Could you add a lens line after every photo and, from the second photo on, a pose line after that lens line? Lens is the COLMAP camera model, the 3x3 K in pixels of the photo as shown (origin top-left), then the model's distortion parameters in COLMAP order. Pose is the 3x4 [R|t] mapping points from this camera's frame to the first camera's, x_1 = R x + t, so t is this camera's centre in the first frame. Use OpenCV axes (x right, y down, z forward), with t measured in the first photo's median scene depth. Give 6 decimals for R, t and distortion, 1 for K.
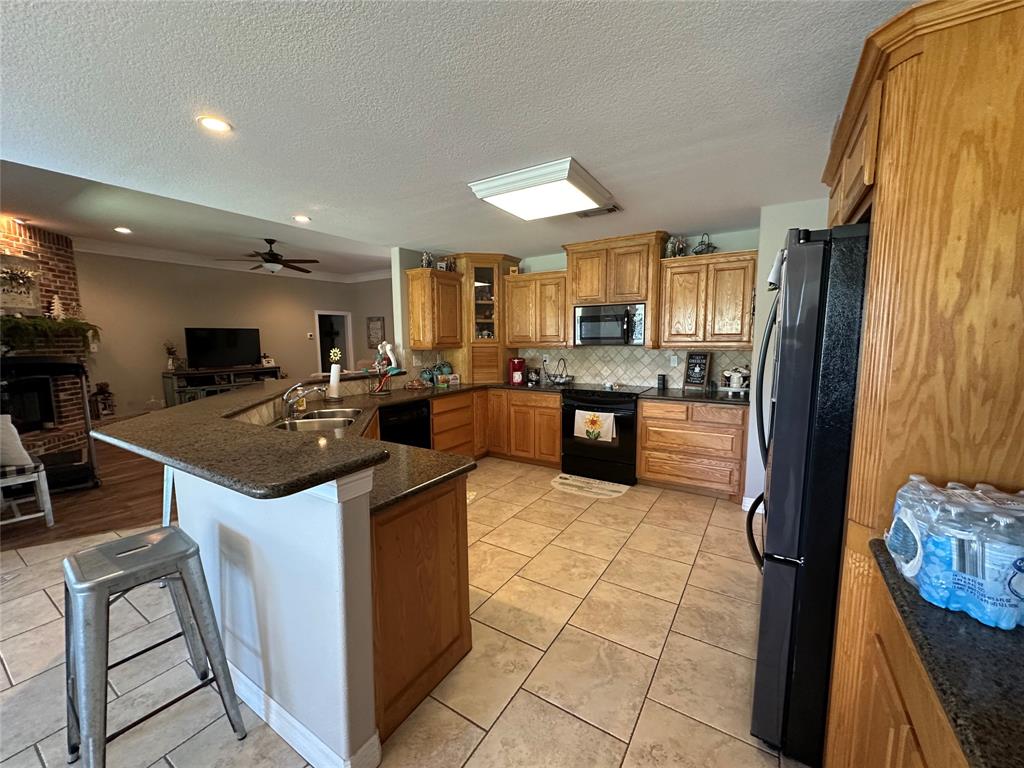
lens RADIAL K [[409.7, 0, 512.0], [0, 409.7, 384.0], [0, 0, 1]] dist [-0.001947, -0.000037]
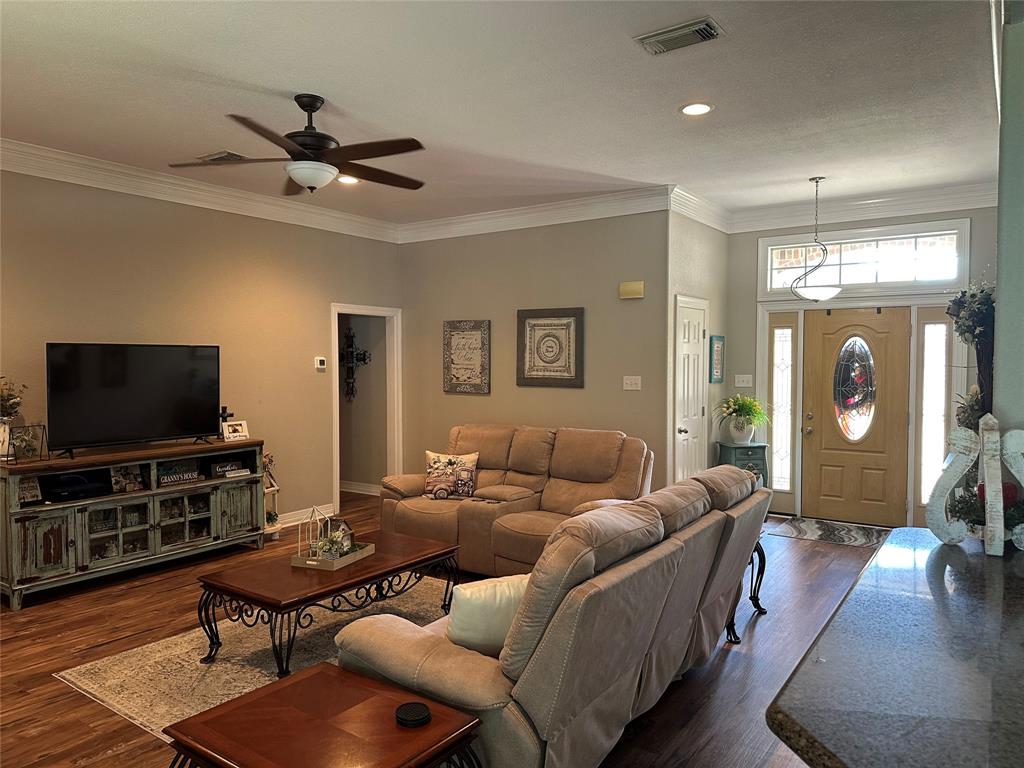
lens RADIAL K [[712.5, 0, 512.0], [0, 712.5, 384.0], [0, 0, 1]] dist [0.123064, -0.163675]
pose [[0.999056, 0.008514, -0.042596, -0.525061], [-0.011952, 0.996633, -0.081116, -0.077131], [0.041762, 0.081549, 0.995794, 0.545386]]
